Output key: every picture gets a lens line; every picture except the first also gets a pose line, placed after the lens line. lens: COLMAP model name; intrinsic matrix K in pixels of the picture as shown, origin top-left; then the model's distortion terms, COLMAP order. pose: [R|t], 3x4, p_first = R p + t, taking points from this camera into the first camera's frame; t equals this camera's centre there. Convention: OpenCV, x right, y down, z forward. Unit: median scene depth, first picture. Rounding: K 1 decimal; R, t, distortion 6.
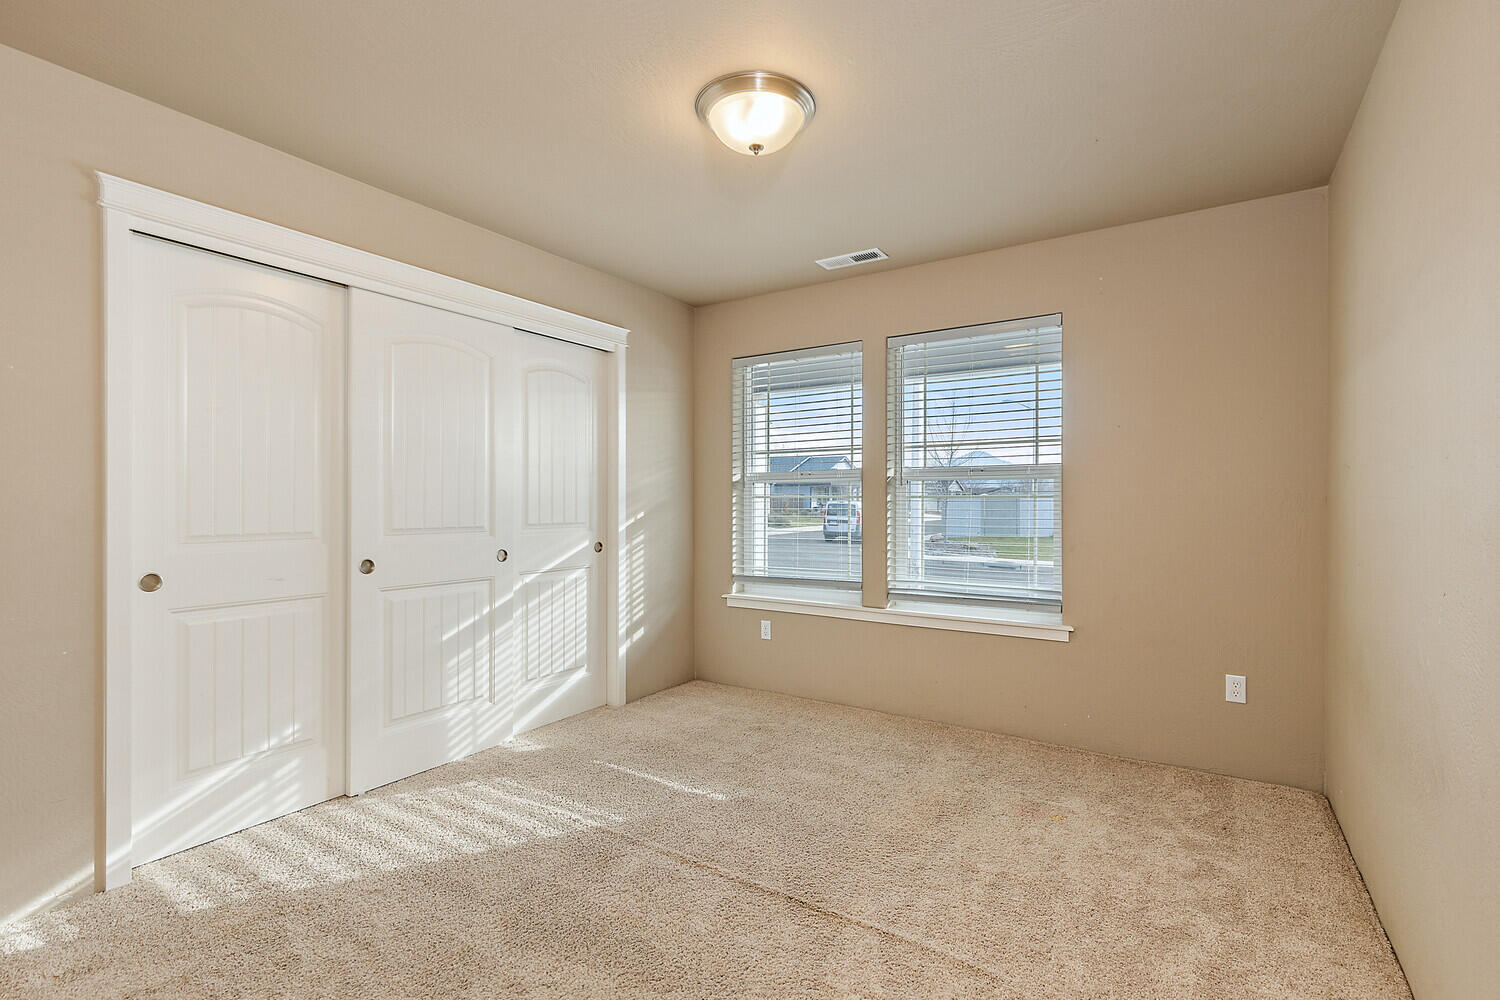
lens RADIAL K [[679.8, 0, 754.5], [0, 679.8, 501.5], [0, 0, 1]] dist [0.003390, -0.000609]
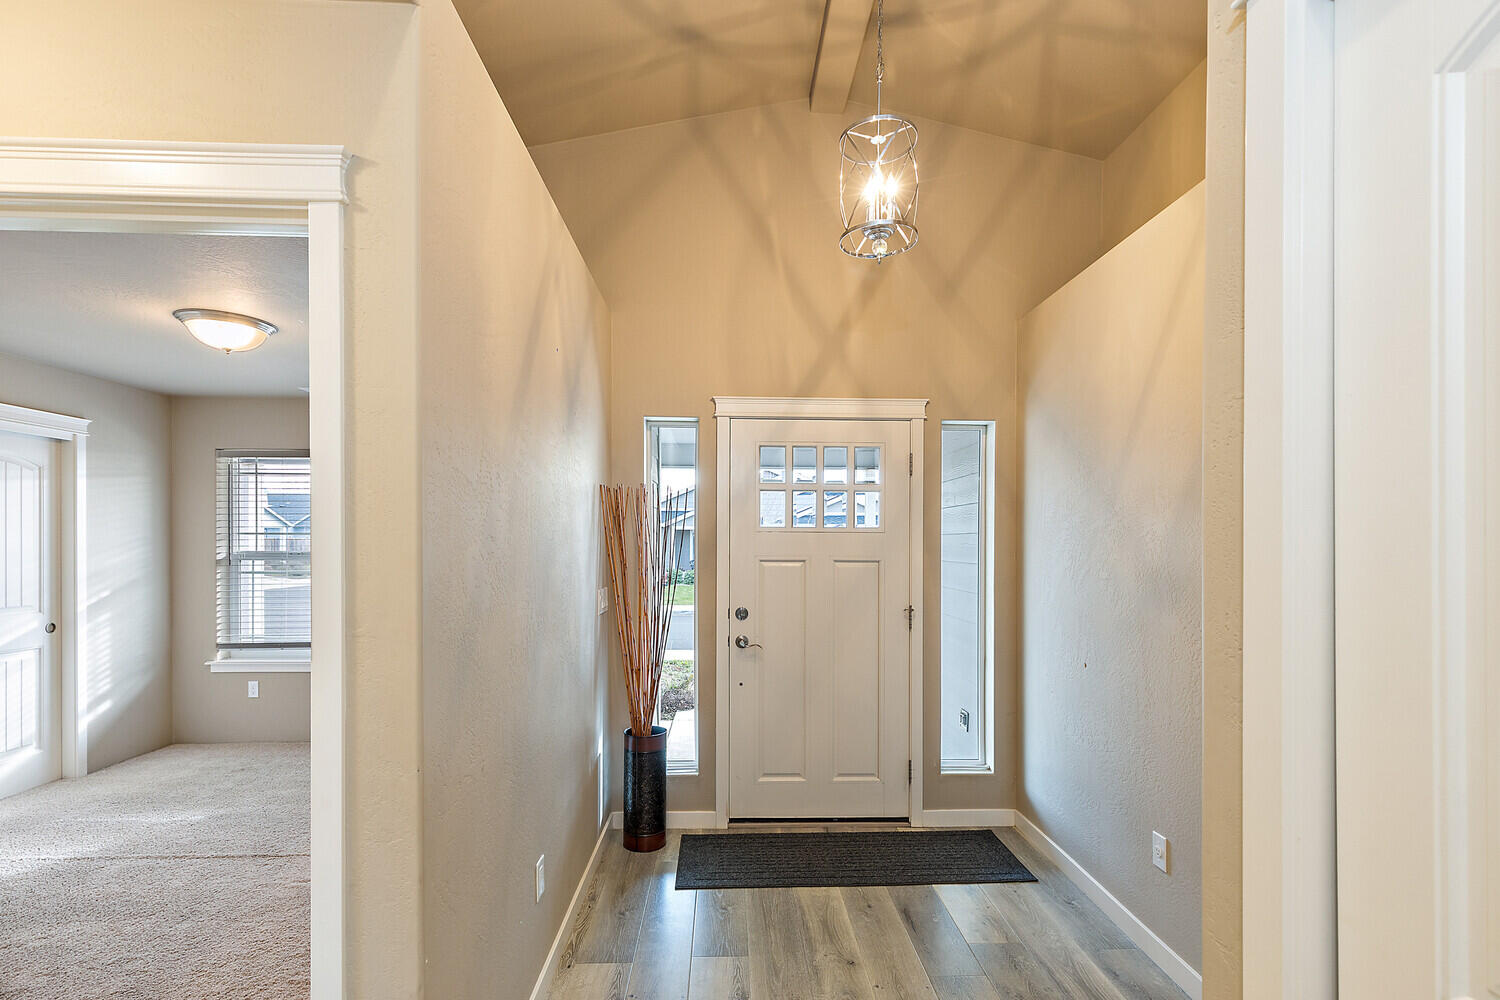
lens RADIAL K [[690.5, 0, 753.2], [0, 690.5, 549.9], [0, 0, 1]] dist [0.000988, 0.000301]
pose [[0.817989, -0.001602, 0.575232, 0.038919], [-0.001703, 0.999985, 0.005206, -0.057587], [-0.575231, -0.005238, 0.817974, -0.468141]]
